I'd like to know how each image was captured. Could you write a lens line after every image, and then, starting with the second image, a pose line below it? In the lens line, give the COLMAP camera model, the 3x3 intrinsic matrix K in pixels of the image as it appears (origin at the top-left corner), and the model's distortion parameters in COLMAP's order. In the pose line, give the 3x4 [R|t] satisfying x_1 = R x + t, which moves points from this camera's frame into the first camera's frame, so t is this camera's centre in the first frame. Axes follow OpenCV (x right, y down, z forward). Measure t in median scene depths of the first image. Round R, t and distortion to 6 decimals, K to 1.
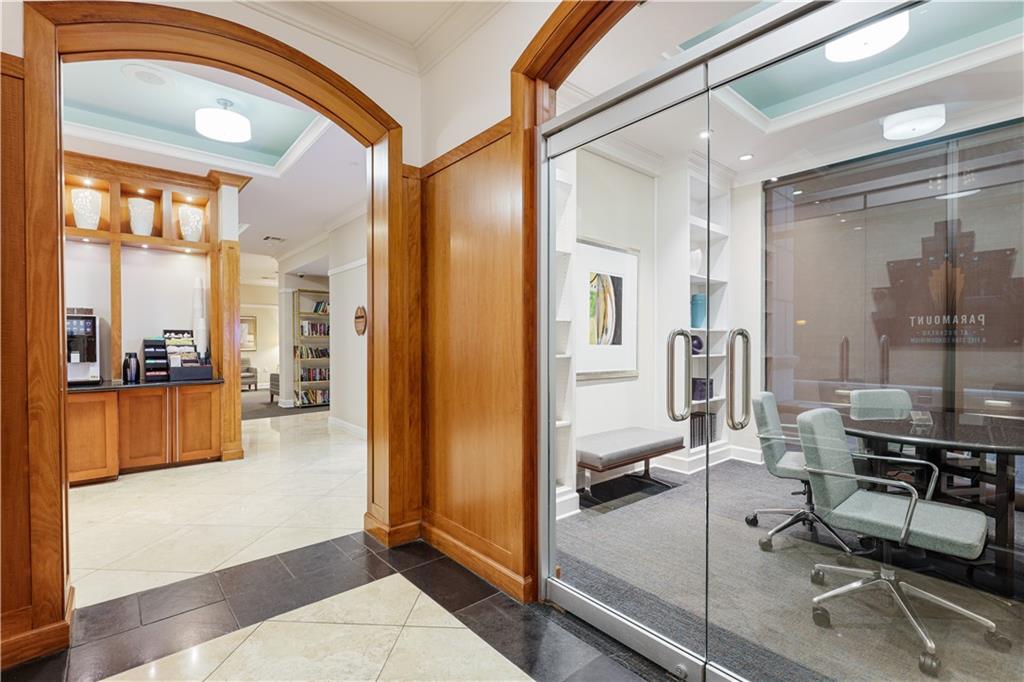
lens RADIAL K [[465.0, 0, 512.4], [0, 465.0, 345.5], [0, 0, 1]] dist [0.000295, 0.000028]
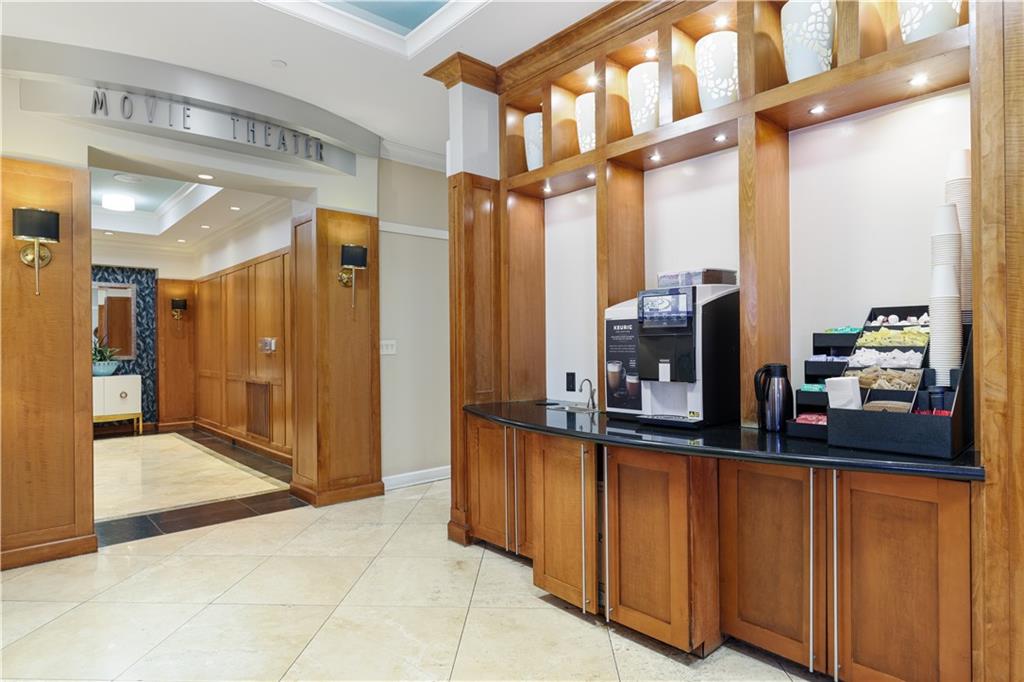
lens RADIAL K [[572.0, 0, 512.1], [0, 572.0, 345.0], [0, 0, 1]] dist [0.002432, 0.000223]
pose [[0.026453, 0.002429, -0.999647, -0.290565], [0.001672, 0.999996, 0.002475, -0.004219], [0.999649, -0.001737, 0.026449, 0.728249]]
